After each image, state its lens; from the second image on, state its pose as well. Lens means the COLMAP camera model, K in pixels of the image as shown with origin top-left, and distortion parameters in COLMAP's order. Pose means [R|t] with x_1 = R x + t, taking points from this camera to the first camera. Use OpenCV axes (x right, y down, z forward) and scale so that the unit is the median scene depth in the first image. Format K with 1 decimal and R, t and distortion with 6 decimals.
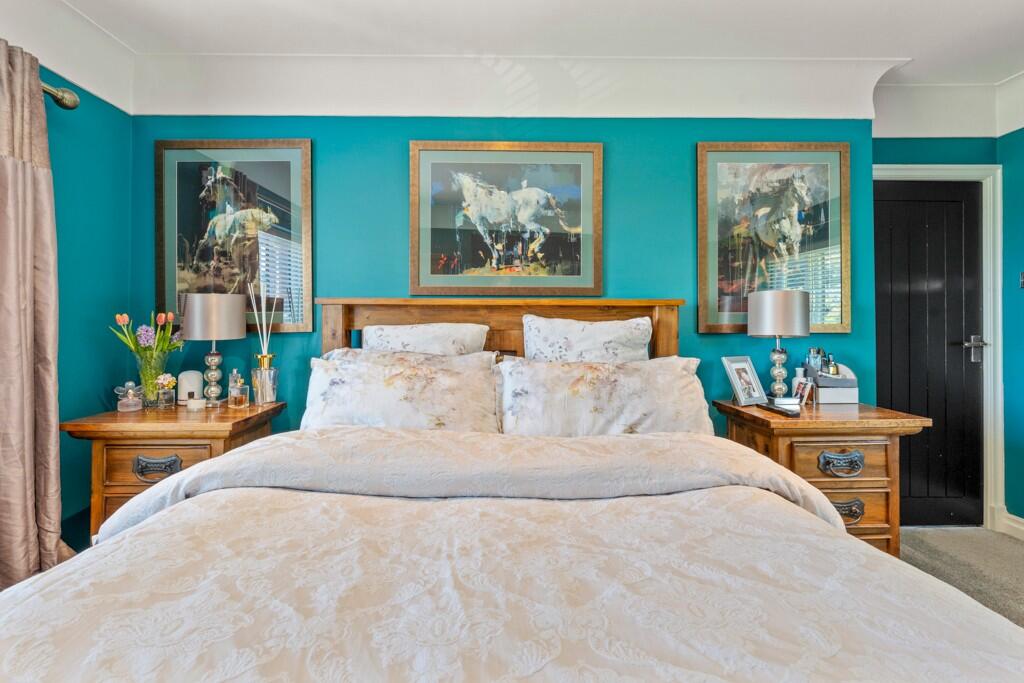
lens RADIAL K [[459.3, 0, 513.2], [0, 459.3, 318.9], [0, 0, 1]] dist [0.001590, 0.000150]
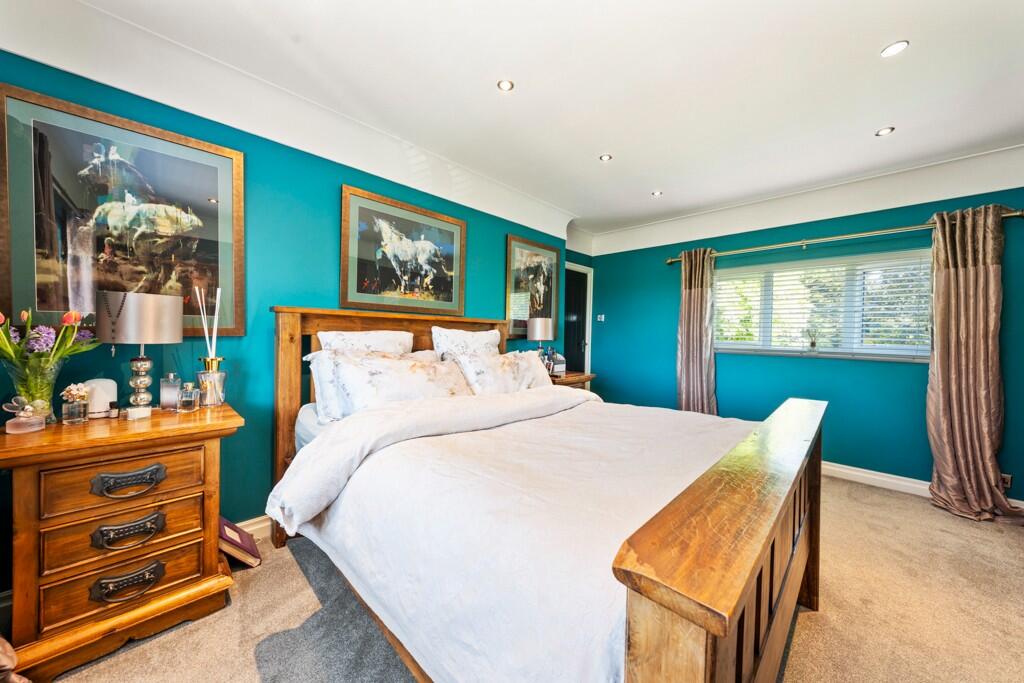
lens RADIAL K [[349.1, 0, 512.0], [0, 349.1, 341.5], [0, 0, 1]] dist [-0.000742, -0.000083]
pose [[0.719128, -0.001000, 0.694877, -0.551874], [-0.024932, 0.999318, 0.027240, 0.003277], [-0.694430, -0.036914, 0.718612, -0.019777]]
